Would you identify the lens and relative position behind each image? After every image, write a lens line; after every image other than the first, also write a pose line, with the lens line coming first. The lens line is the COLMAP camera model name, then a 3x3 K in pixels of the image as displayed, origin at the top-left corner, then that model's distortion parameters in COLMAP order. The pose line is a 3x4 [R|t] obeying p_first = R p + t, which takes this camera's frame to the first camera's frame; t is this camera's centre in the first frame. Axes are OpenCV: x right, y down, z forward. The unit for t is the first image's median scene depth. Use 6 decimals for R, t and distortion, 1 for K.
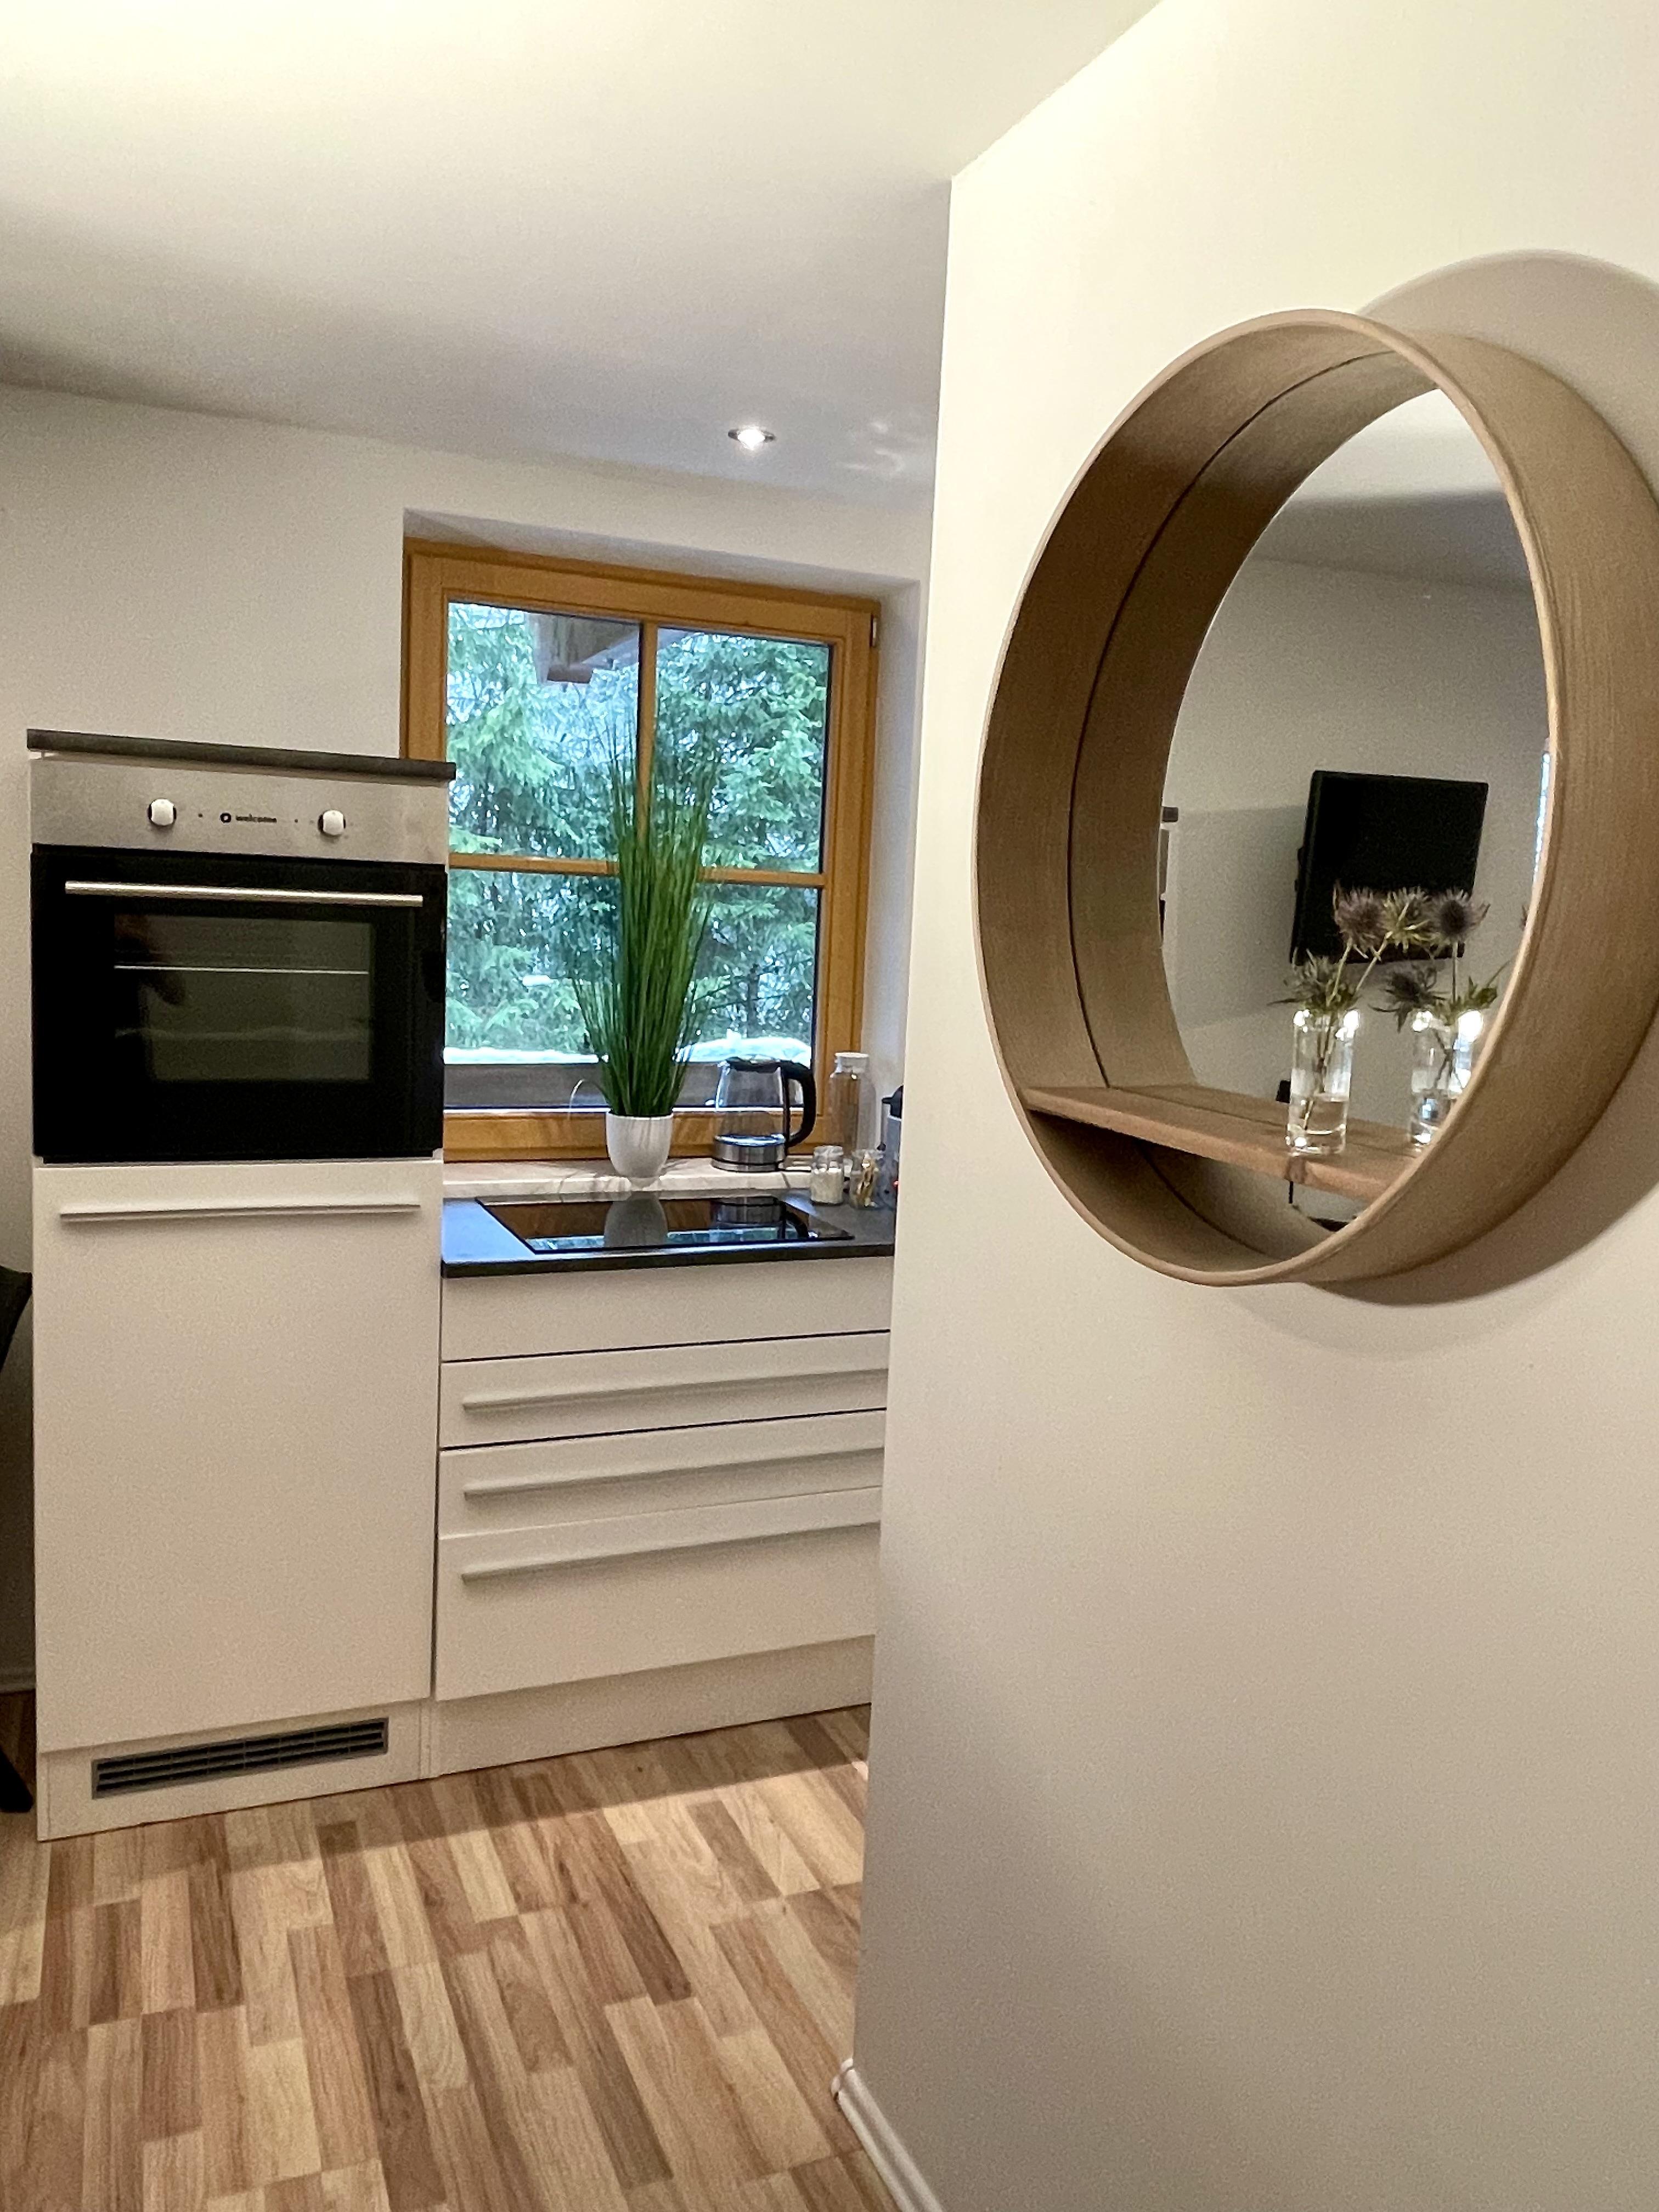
lens RADIAL K [[1643.4, 0, 837.9], [0, 1643.4, 1095.6], [0, 0, 1]] dist [-0.005652, -0.003737]
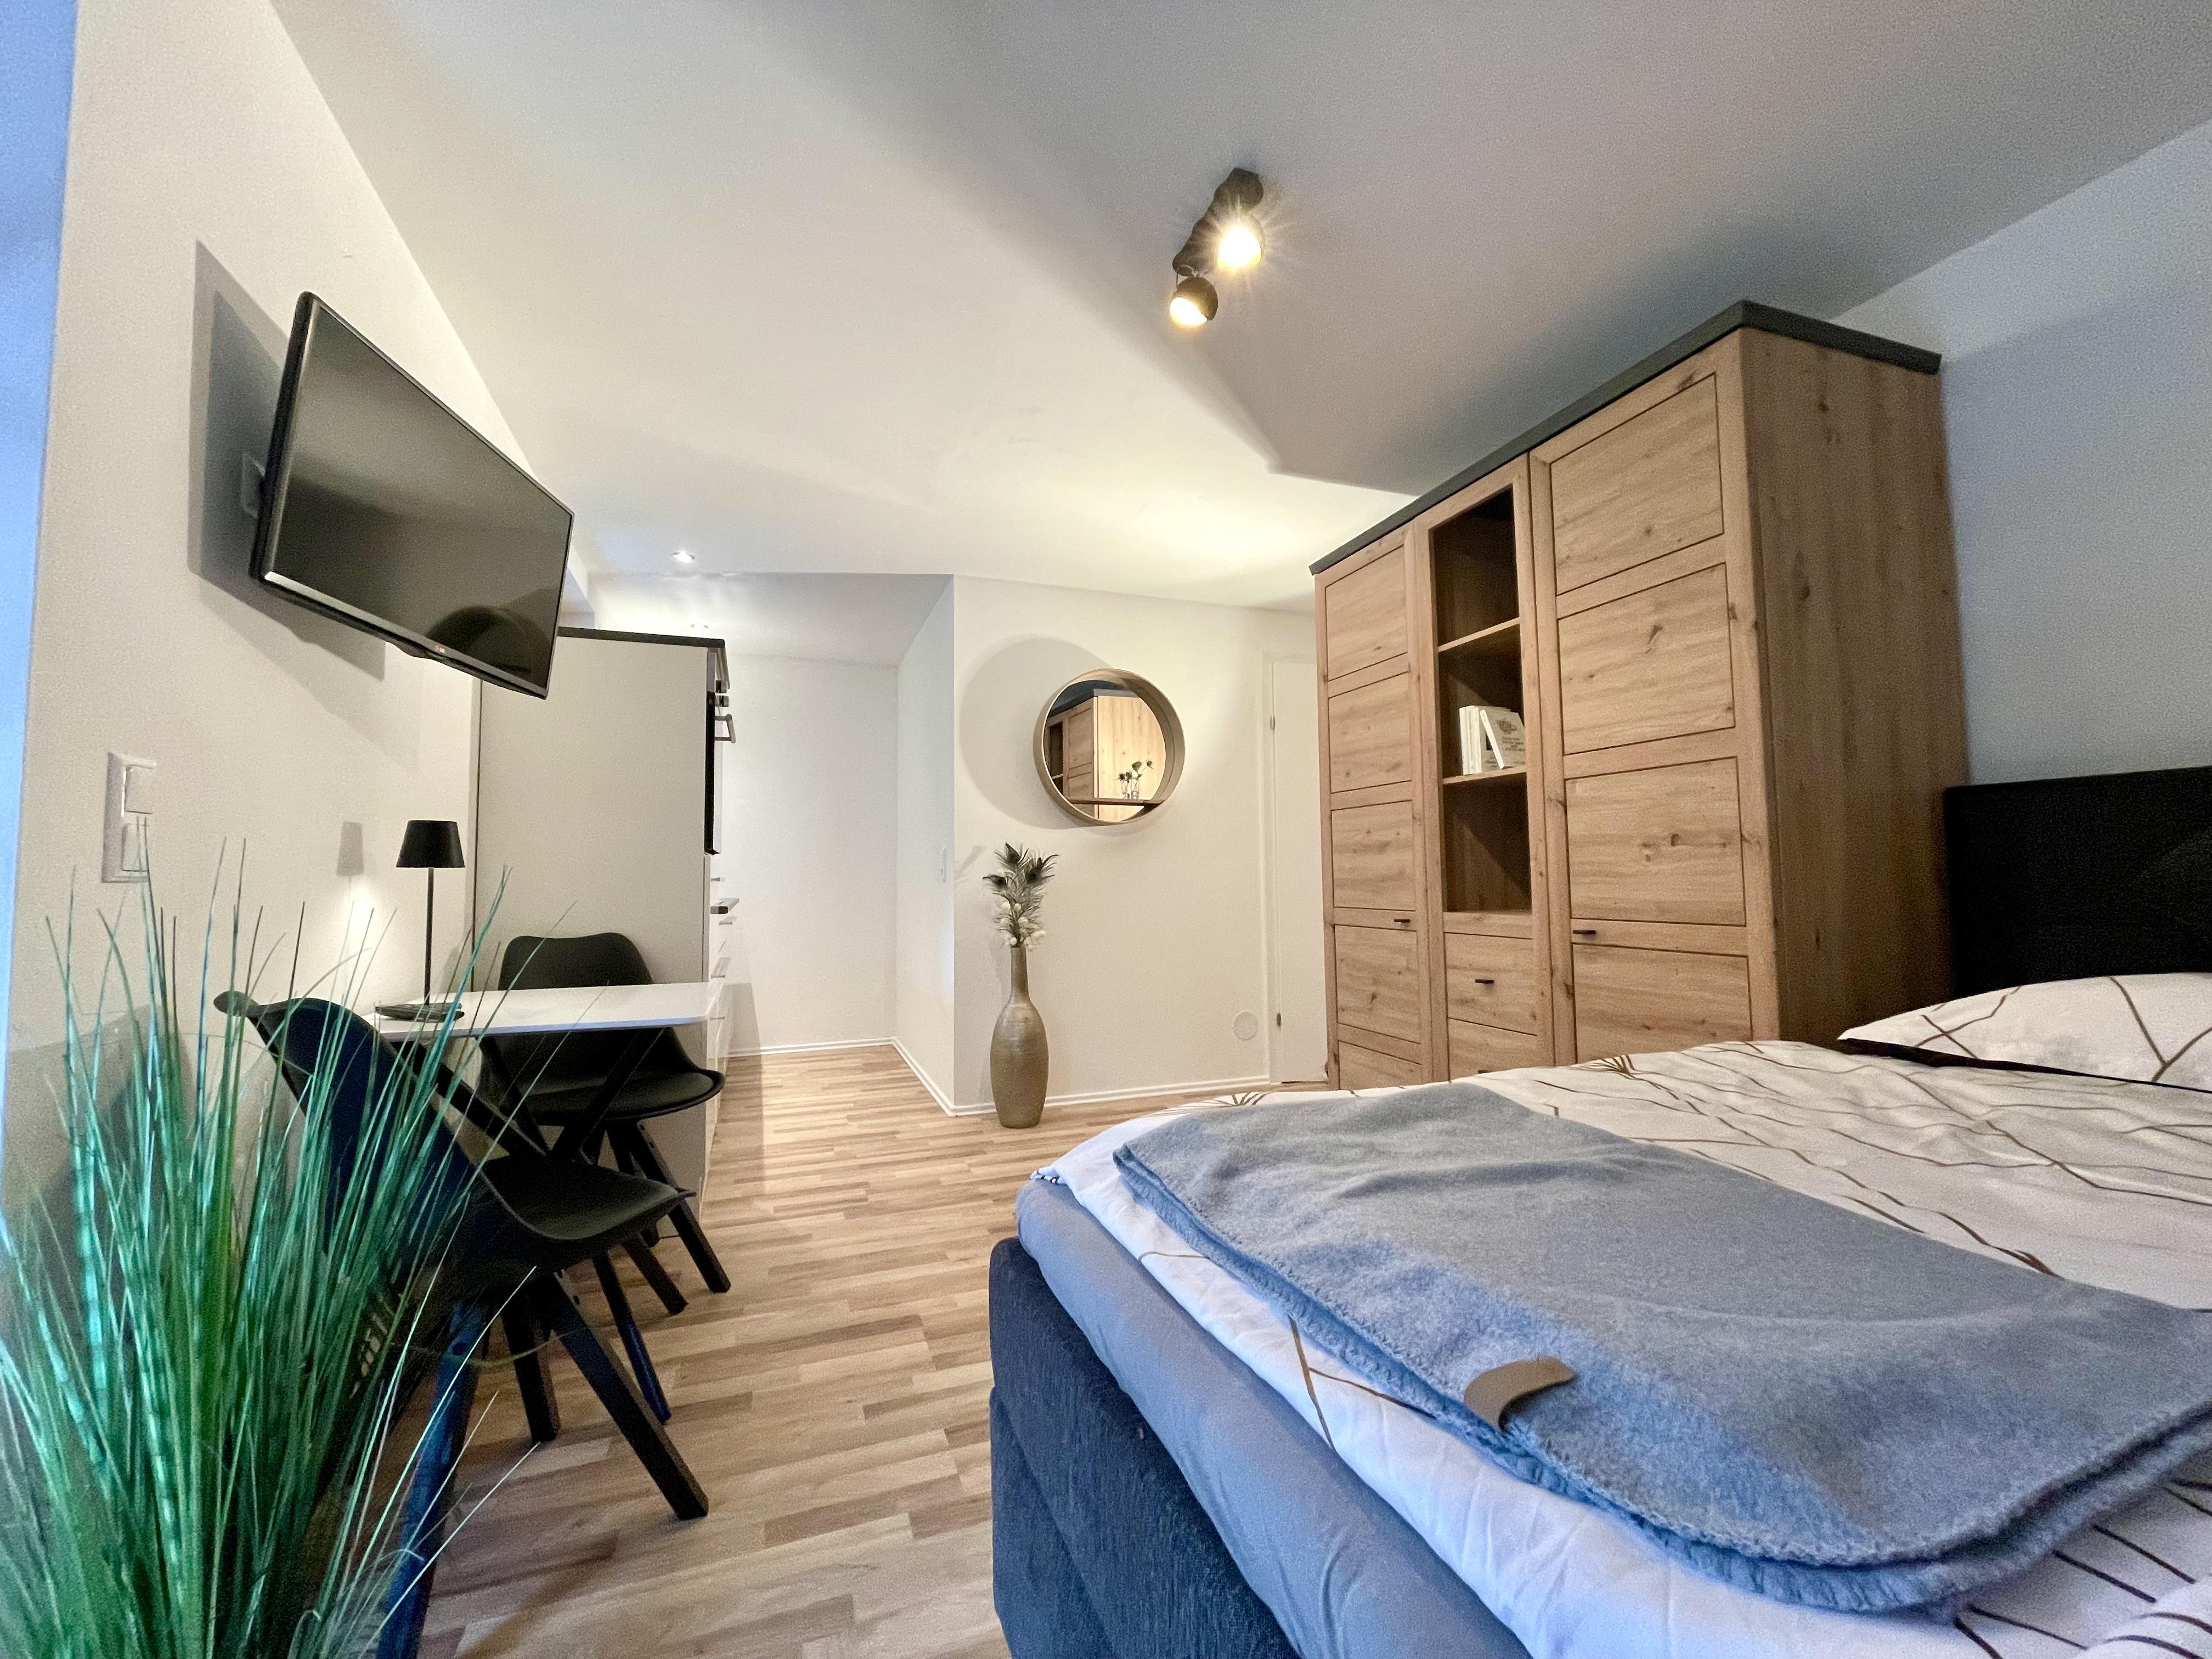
lens RADIAL K [[887.4, 0, 1094.1], [0, 887.4, 823.5], [0, 0, 1]] dist [-0.003582, 0.000617]
pose [[0.049749, 0.016857, 0.998619, -1.391720], [0.125900, 0.991776, -0.023013, 0.082190], [-0.990795, 0.126871, 0.047218, 0.446084]]
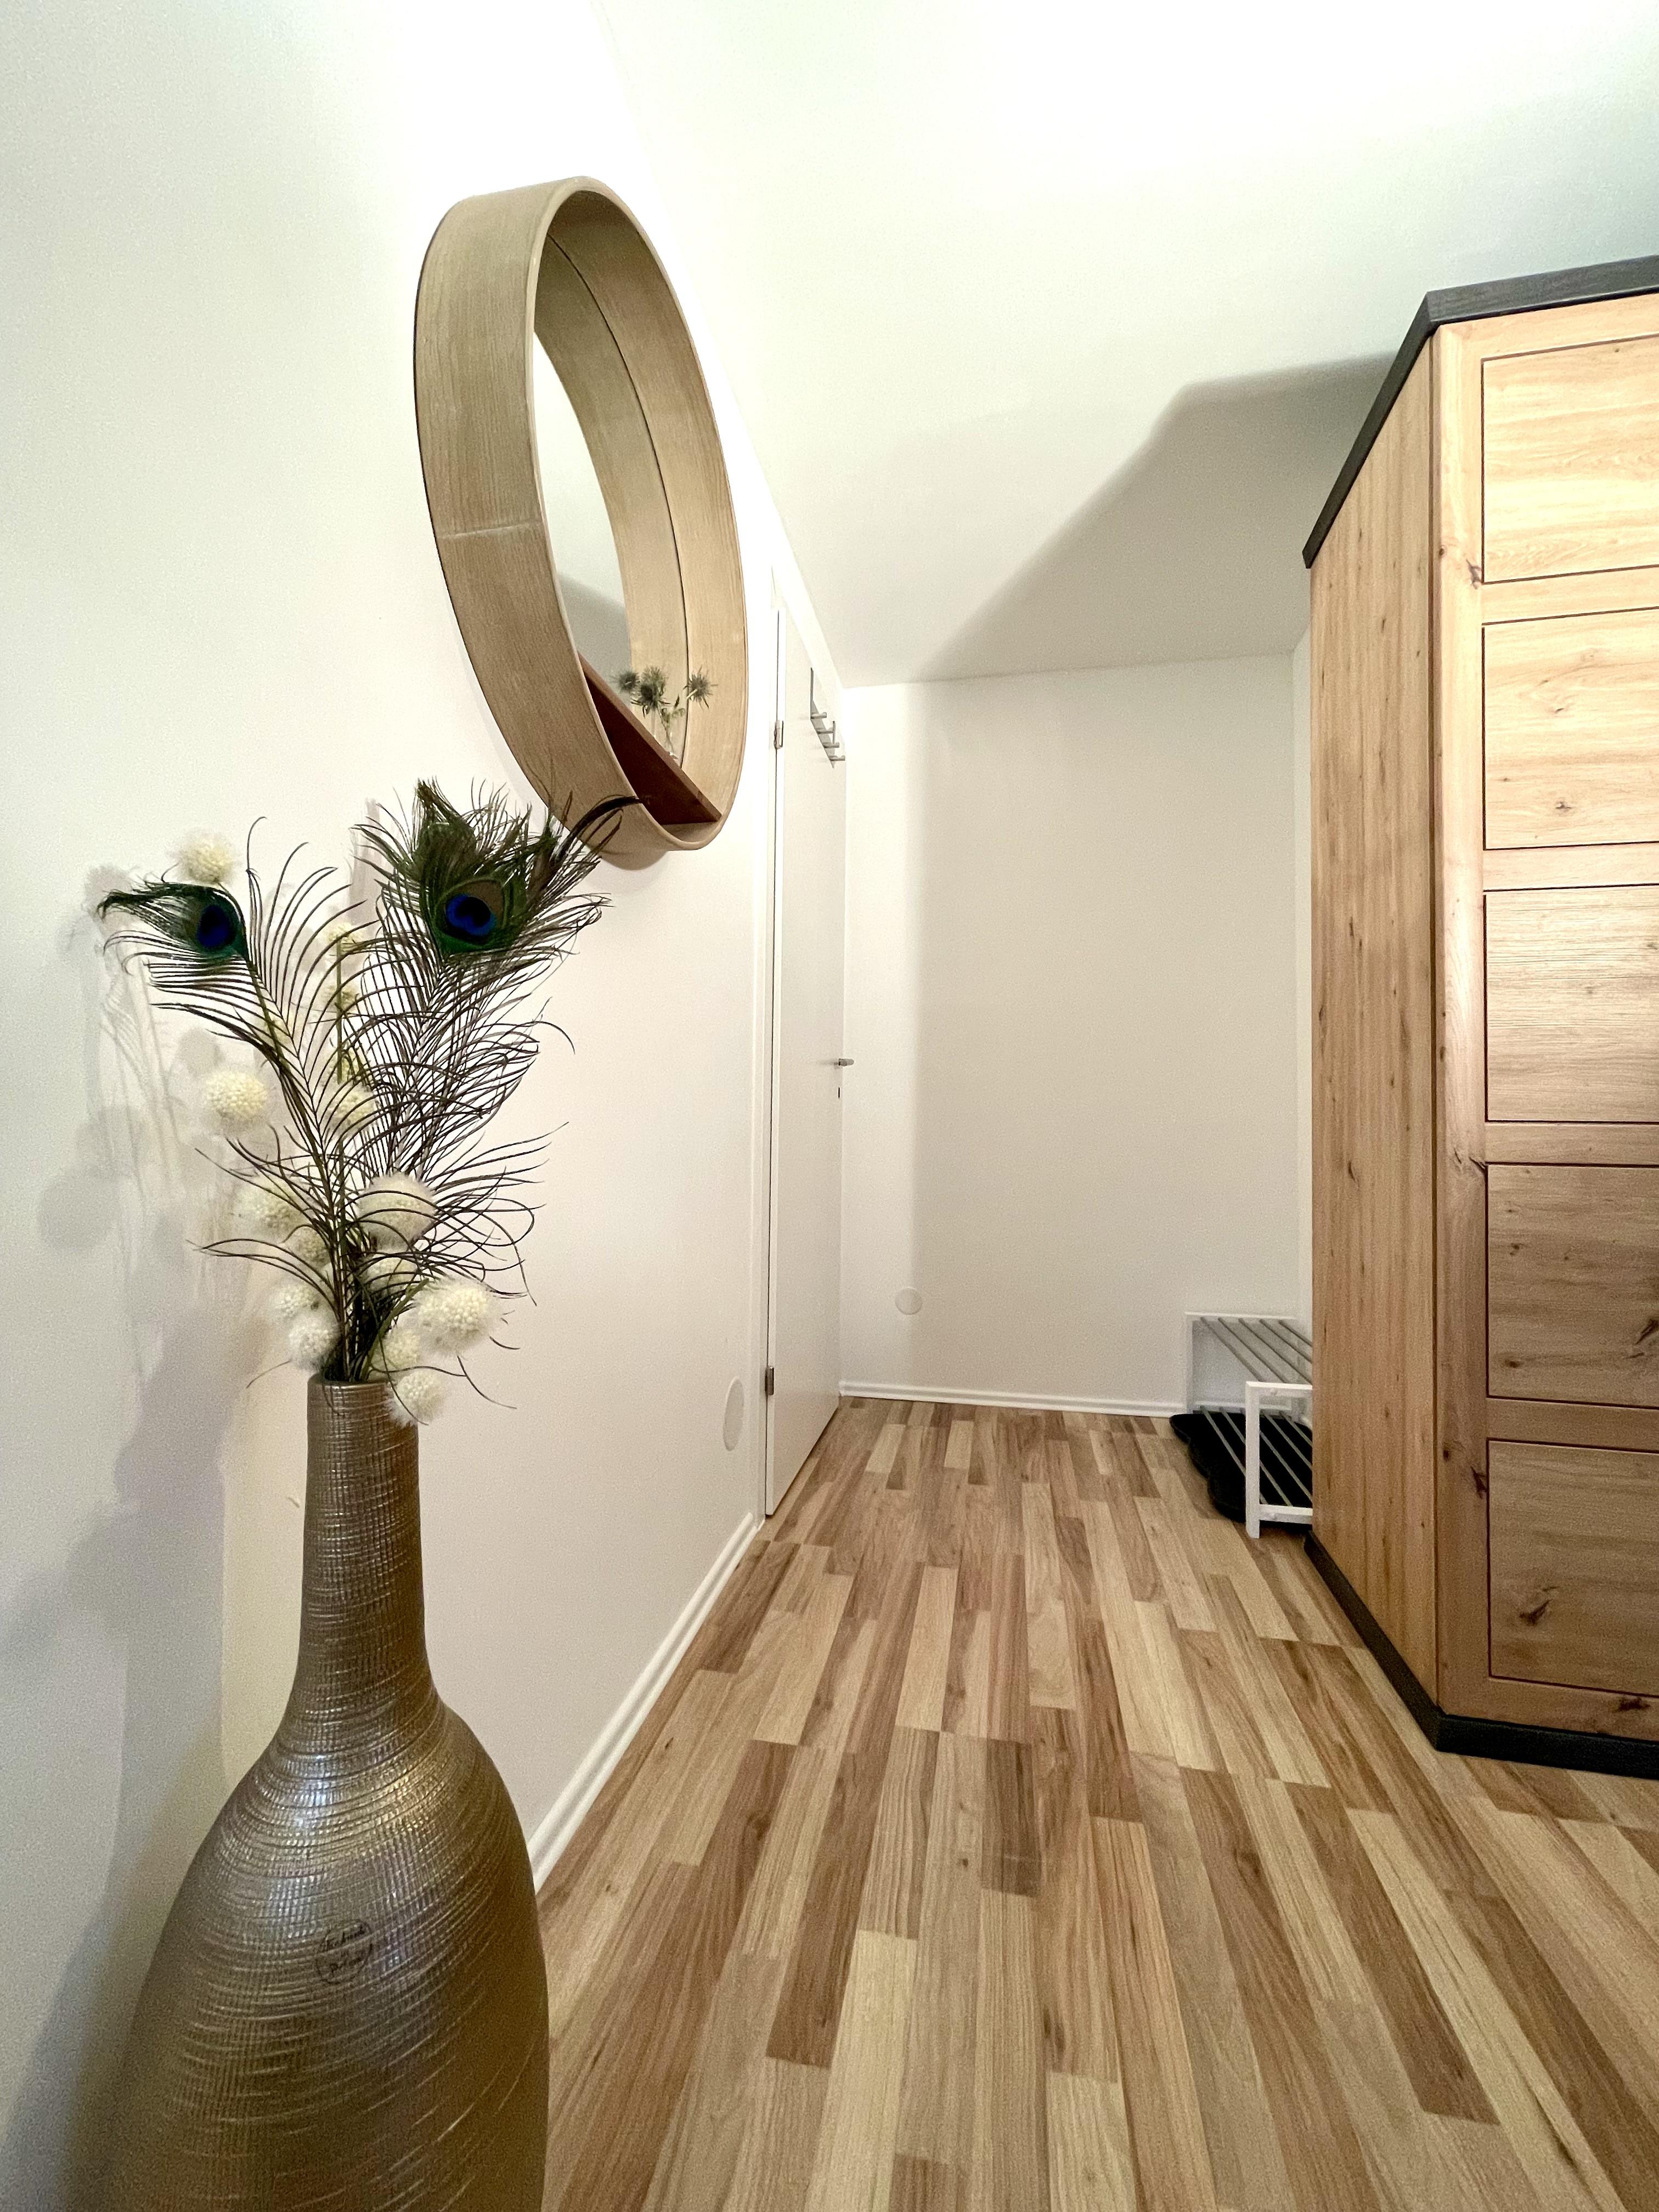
lens RADIAL K [[887.4, 0, 844.2], [0, 887.4, 1112.8], [0, 0, 1]] dist [-0.003582, 0.000617]
pose [[-0.835946, -0.047877, 0.546719, -0.211677], [0.003171, 0.995750, 0.092048, 0.152573], [-0.548802, 0.078681, -0.832241, 0.788504]]
